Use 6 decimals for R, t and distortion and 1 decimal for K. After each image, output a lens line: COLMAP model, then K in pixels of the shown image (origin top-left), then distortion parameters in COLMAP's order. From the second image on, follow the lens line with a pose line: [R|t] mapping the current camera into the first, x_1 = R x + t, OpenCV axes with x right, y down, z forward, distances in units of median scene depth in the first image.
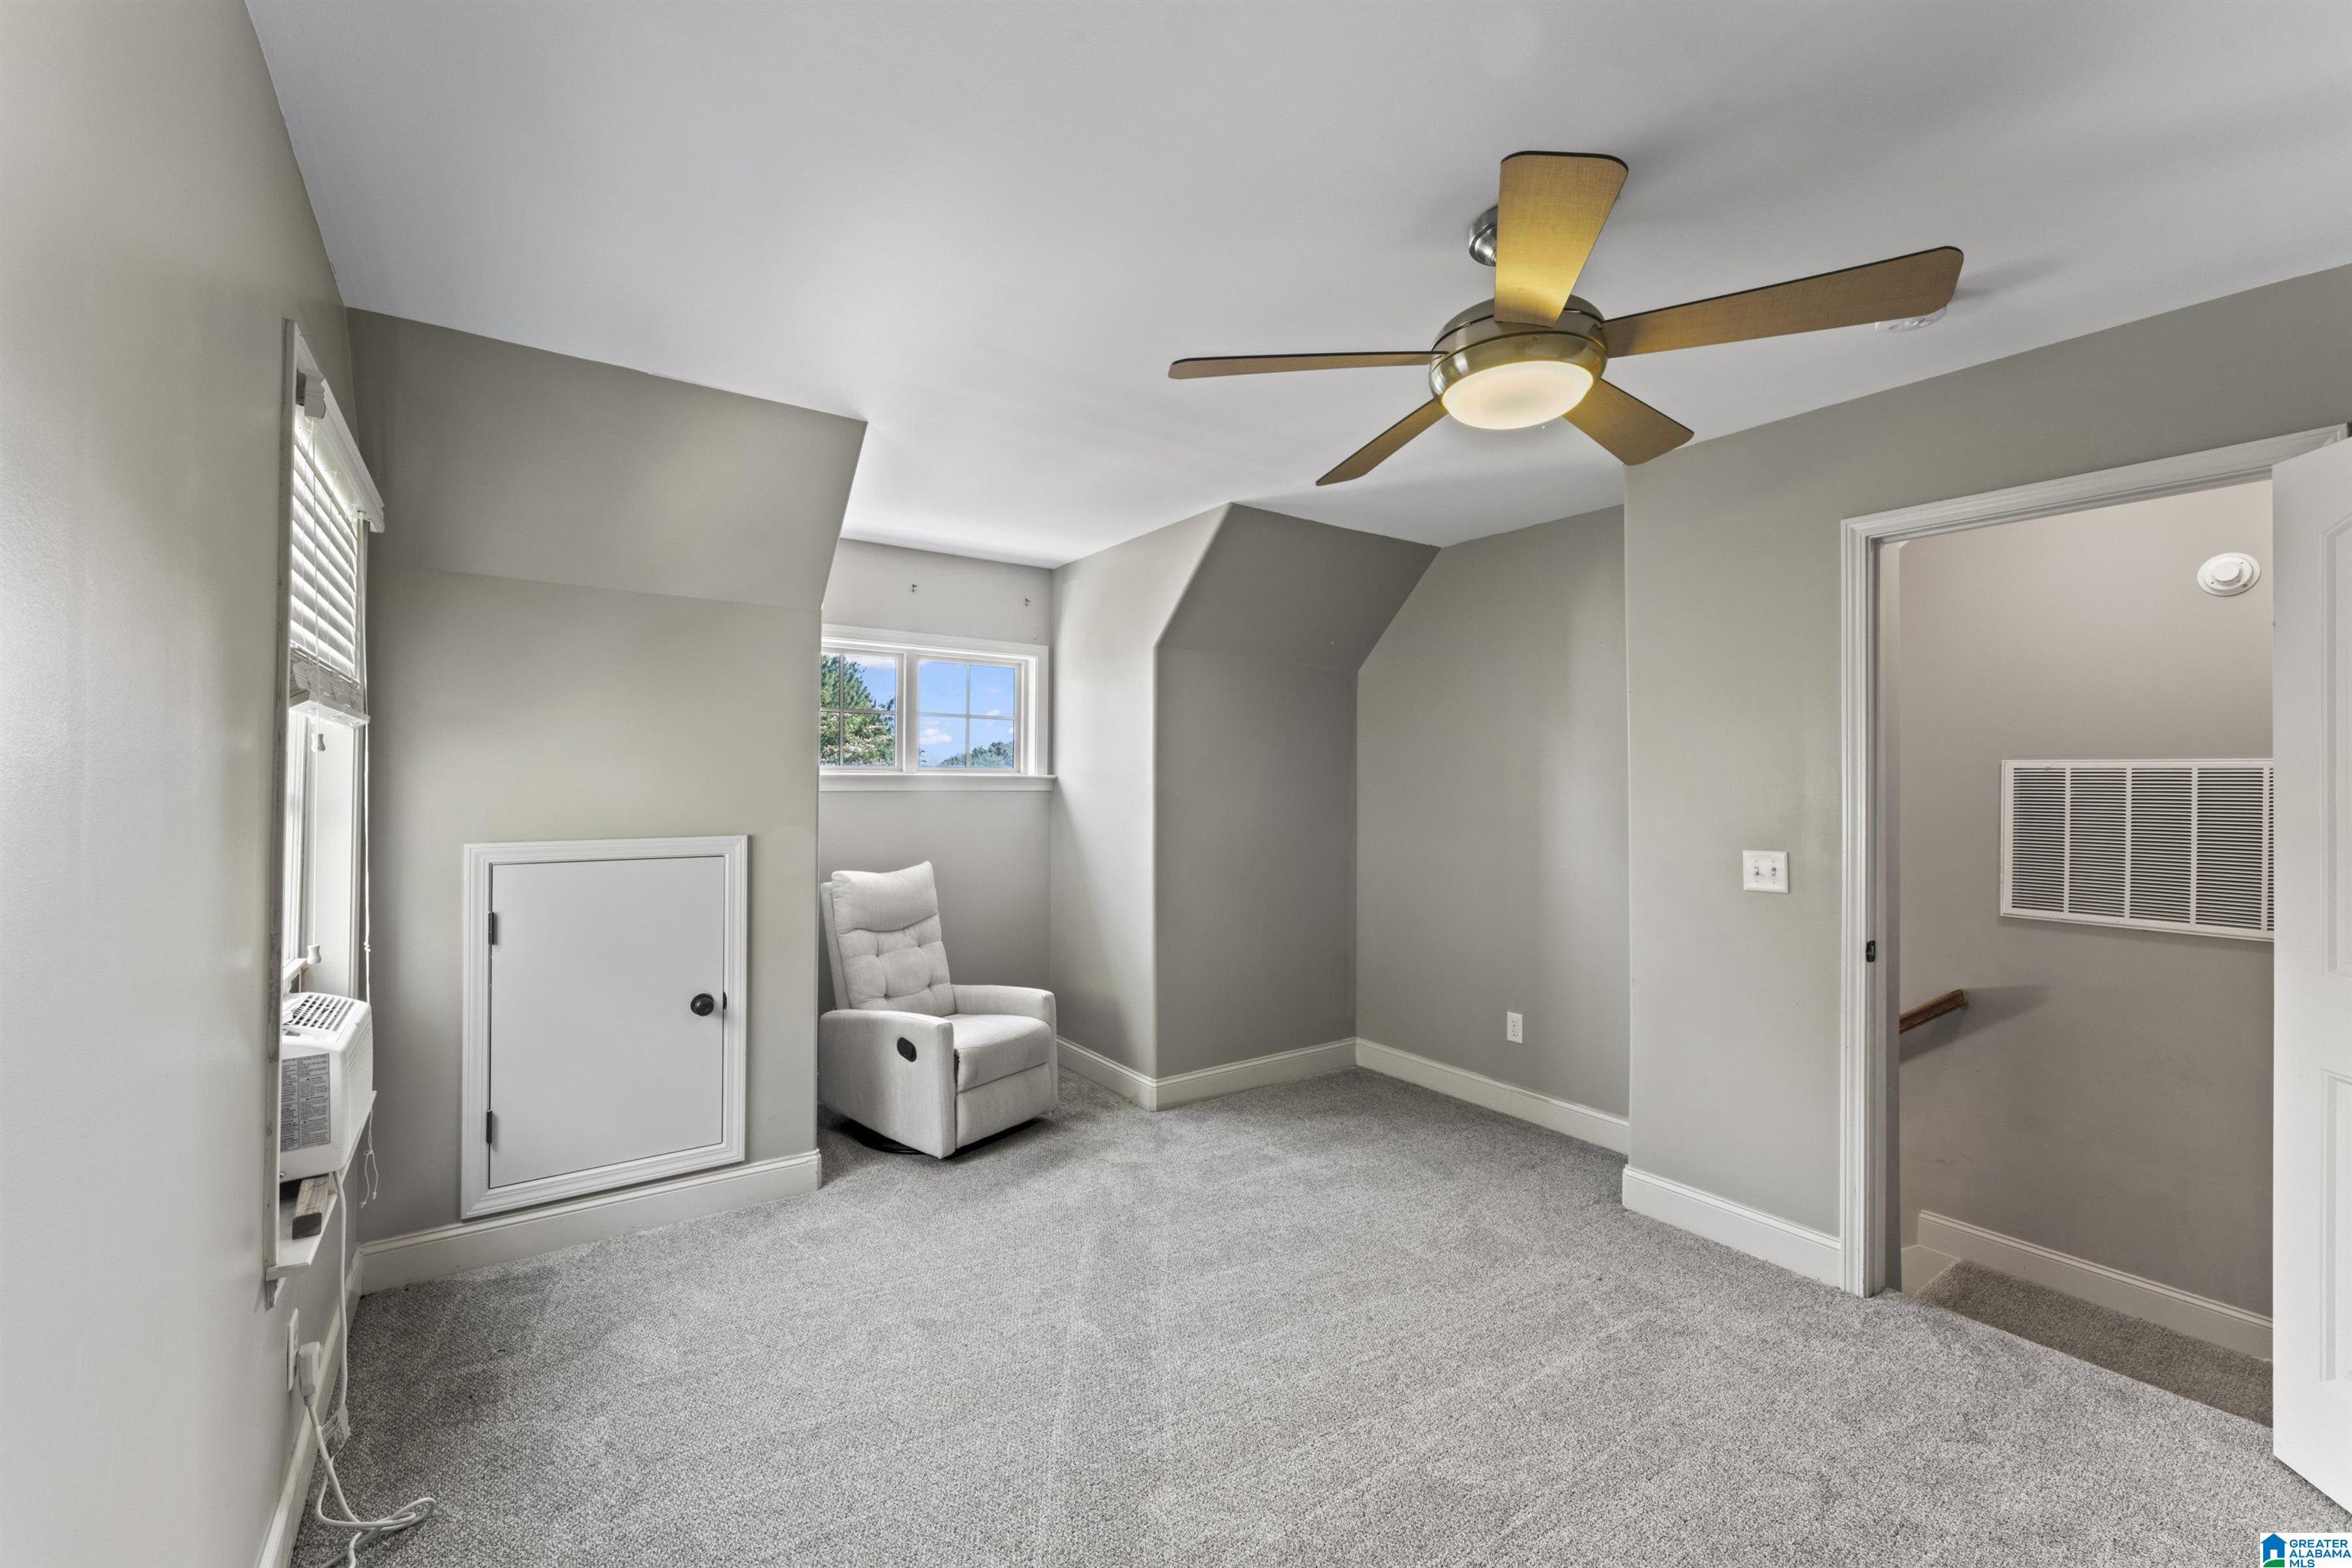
lens RADIAL K [[955.6, 0, 1176.9], [0, 955.6, 777.8], [0, 0, 1]] dist [-0.004122, 0.000000]
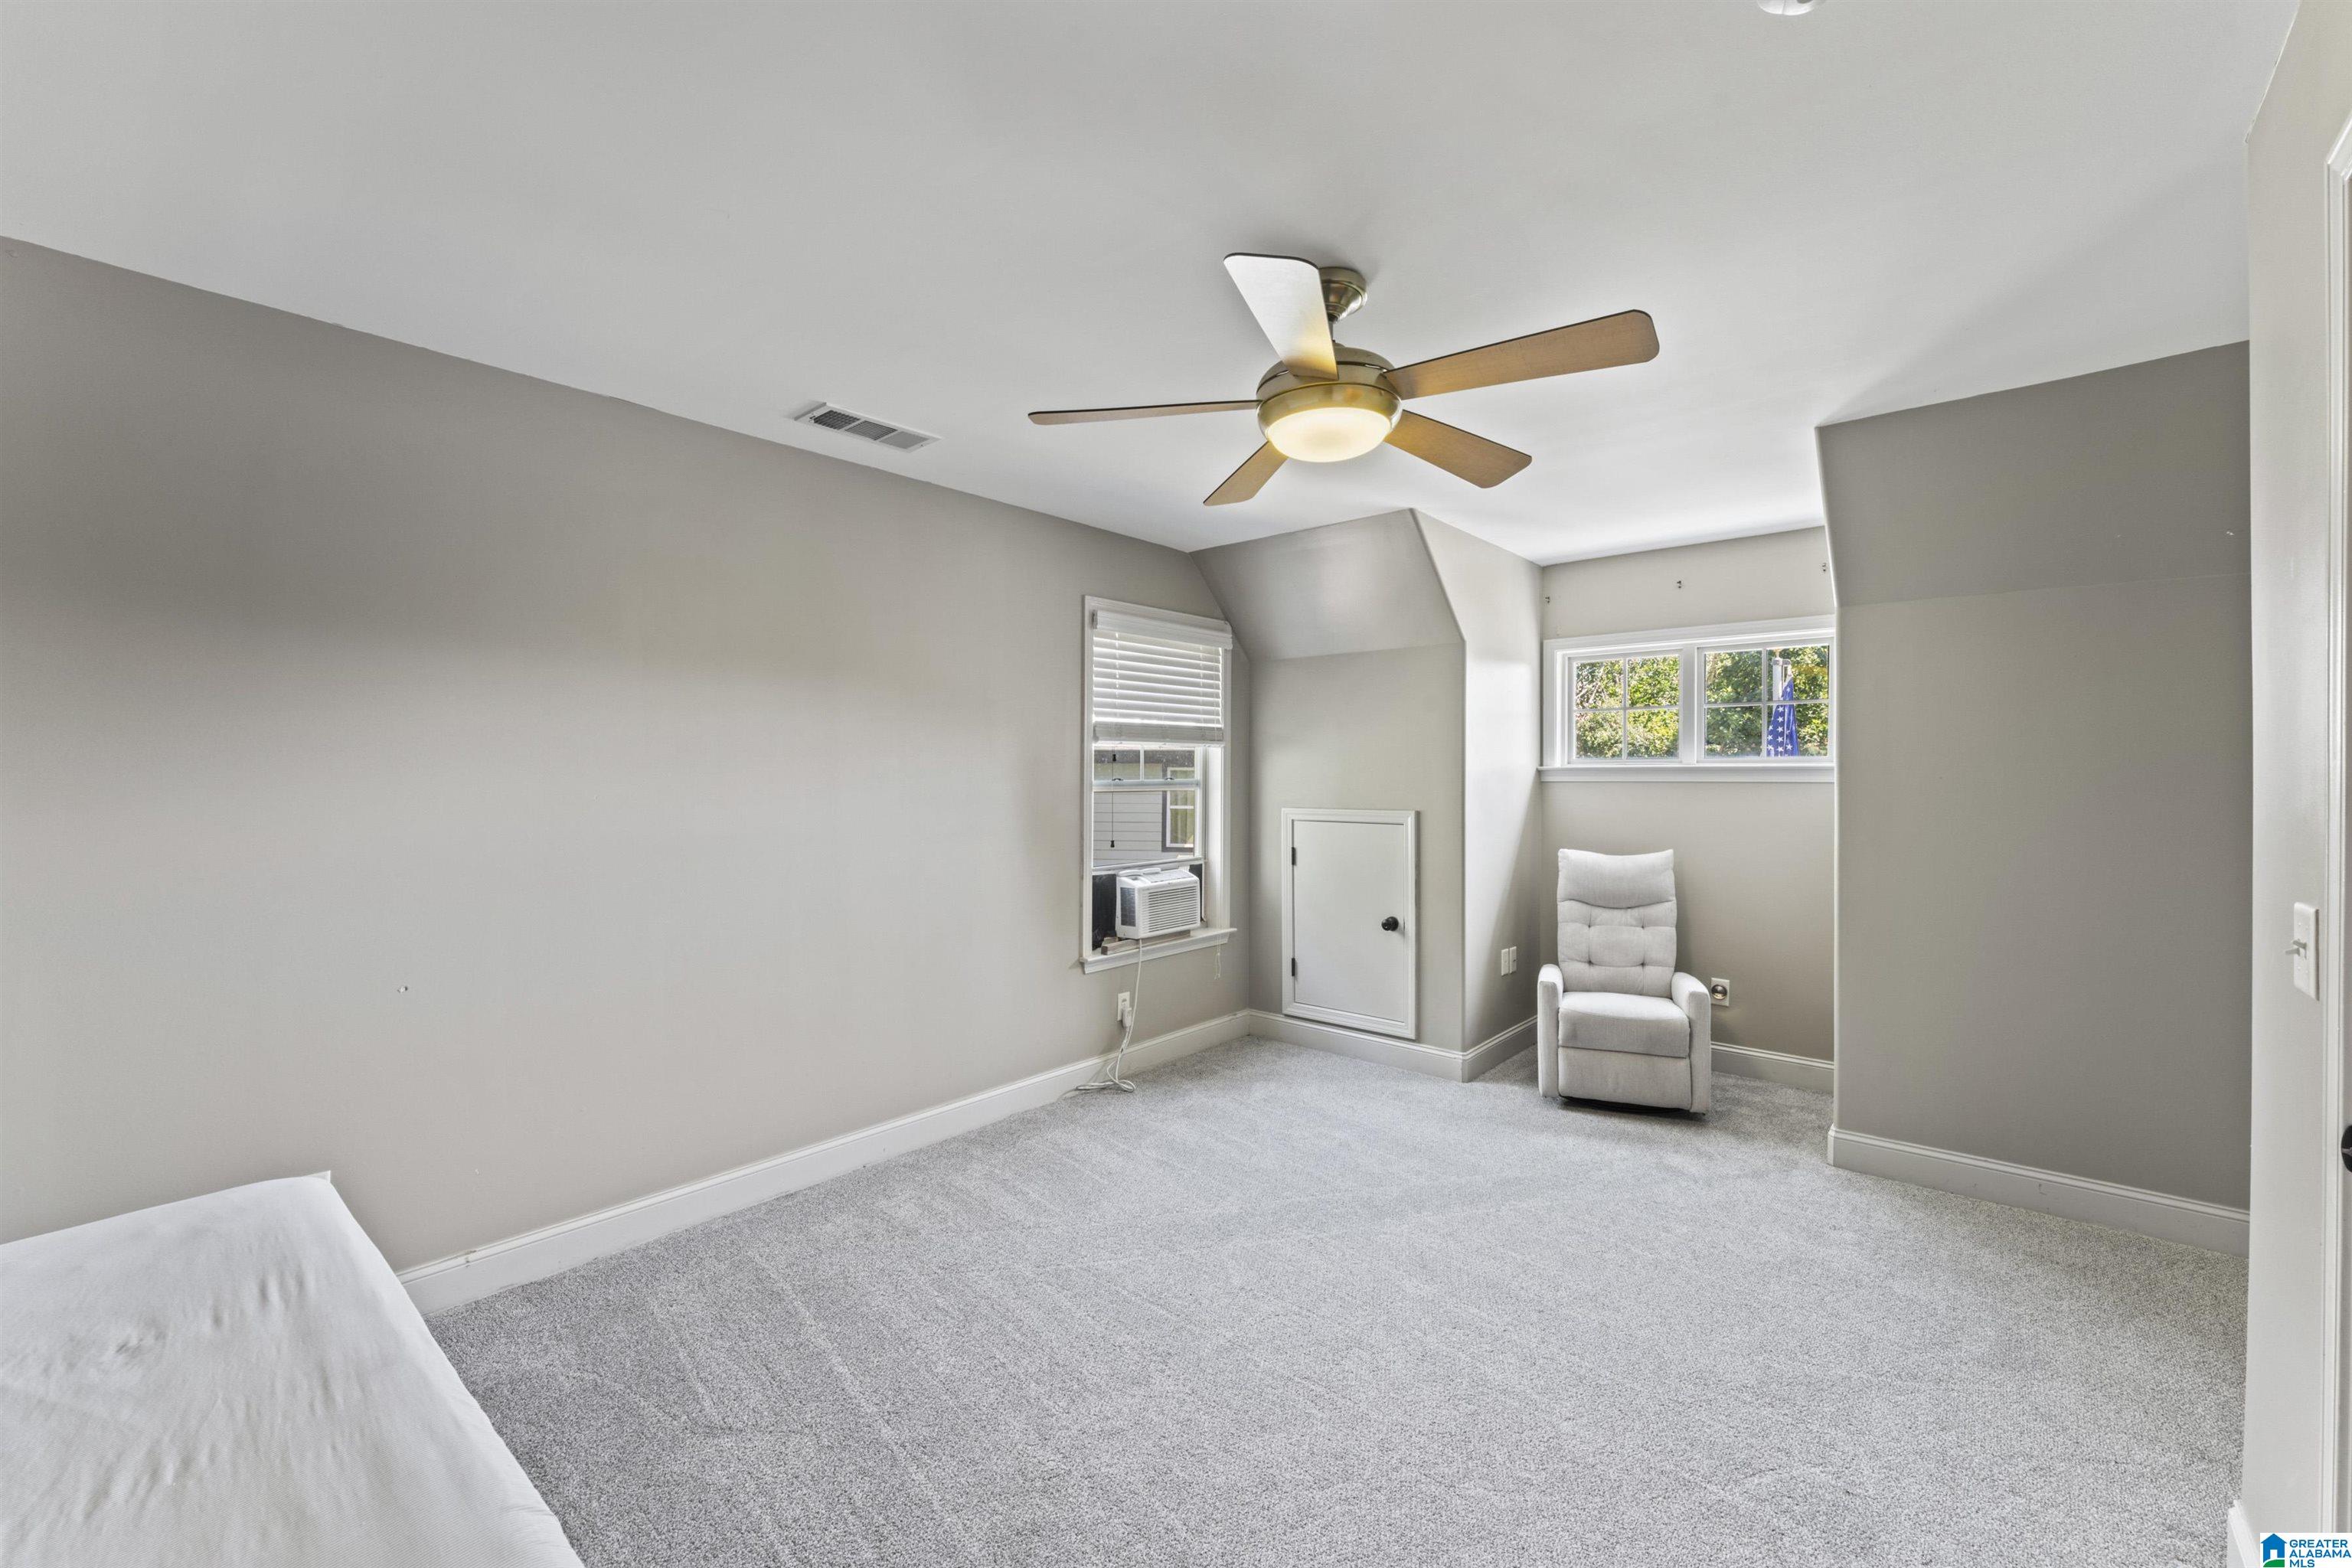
lens RADIAL K [[955.6, 0, 1173.5], [0, 955.6, 780.2], [0, 0, 1]] dist [-0.004122, 0.000000]
pose [[0.235228, 0.001355, -0.971939, 0.762495], [0.004251, 0.999988, 0.002423, 0.008753], [0.971931, -0.004702, 0.235219, 0.285248]]
